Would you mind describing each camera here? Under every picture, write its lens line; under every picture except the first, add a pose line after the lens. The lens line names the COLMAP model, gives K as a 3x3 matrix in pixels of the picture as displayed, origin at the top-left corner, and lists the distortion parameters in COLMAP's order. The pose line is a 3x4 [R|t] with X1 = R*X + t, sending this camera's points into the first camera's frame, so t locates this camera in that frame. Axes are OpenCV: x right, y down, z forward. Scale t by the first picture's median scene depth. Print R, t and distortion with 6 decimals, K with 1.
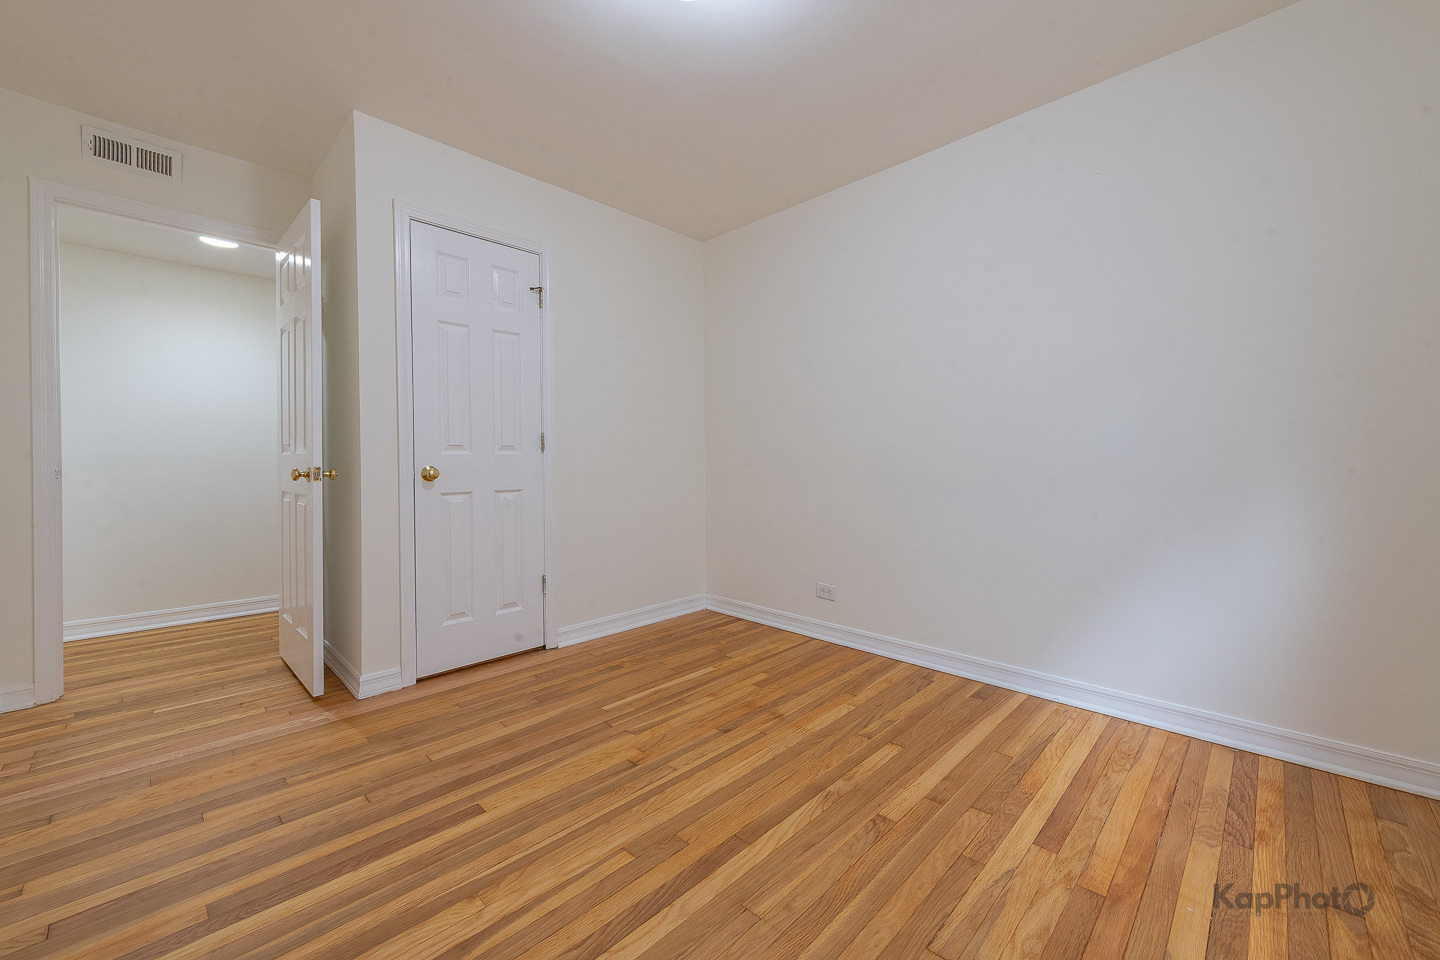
lens RADIAL K [[567.8, 0, 726.4], [0, 567.8, 473.1], [0, 0, 1]] dist [0.010967, -0.002645]
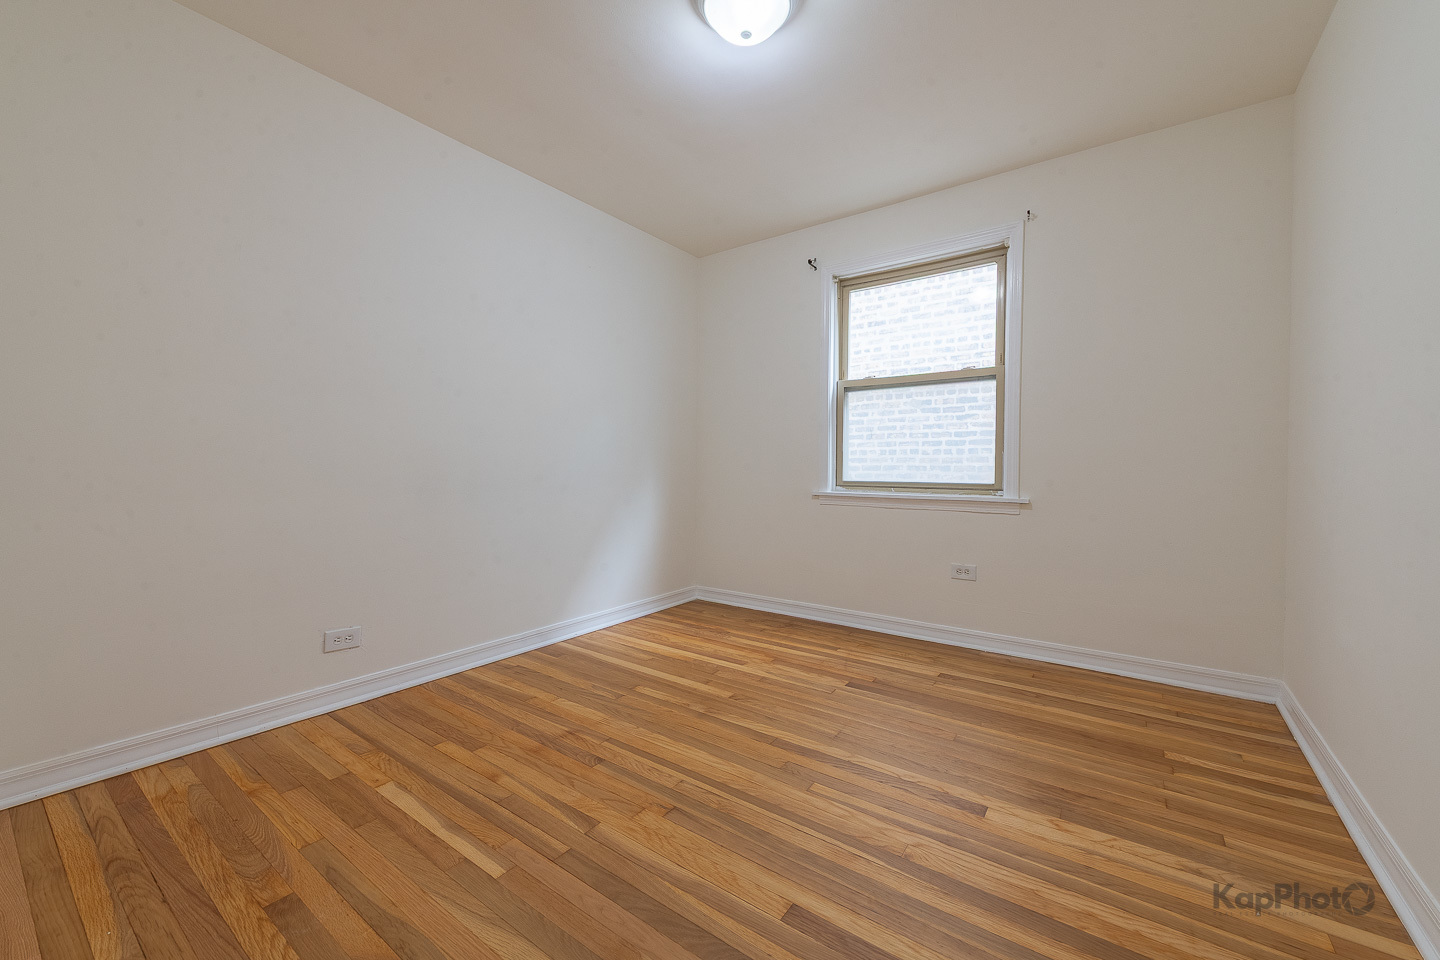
lens RADIAL K [[567.8, 0, 725.1], [0, 567.8, 473.6], [0, 0, 1]] dist [0.010967, -0.002645]
pose [[-0.152989, -0.012115, 0.988154, -0.867984], [0.013350, 0.999808, 0.014324, -0.008348], [-0.988138, 0.015383, -0.152798, 0.887724]]
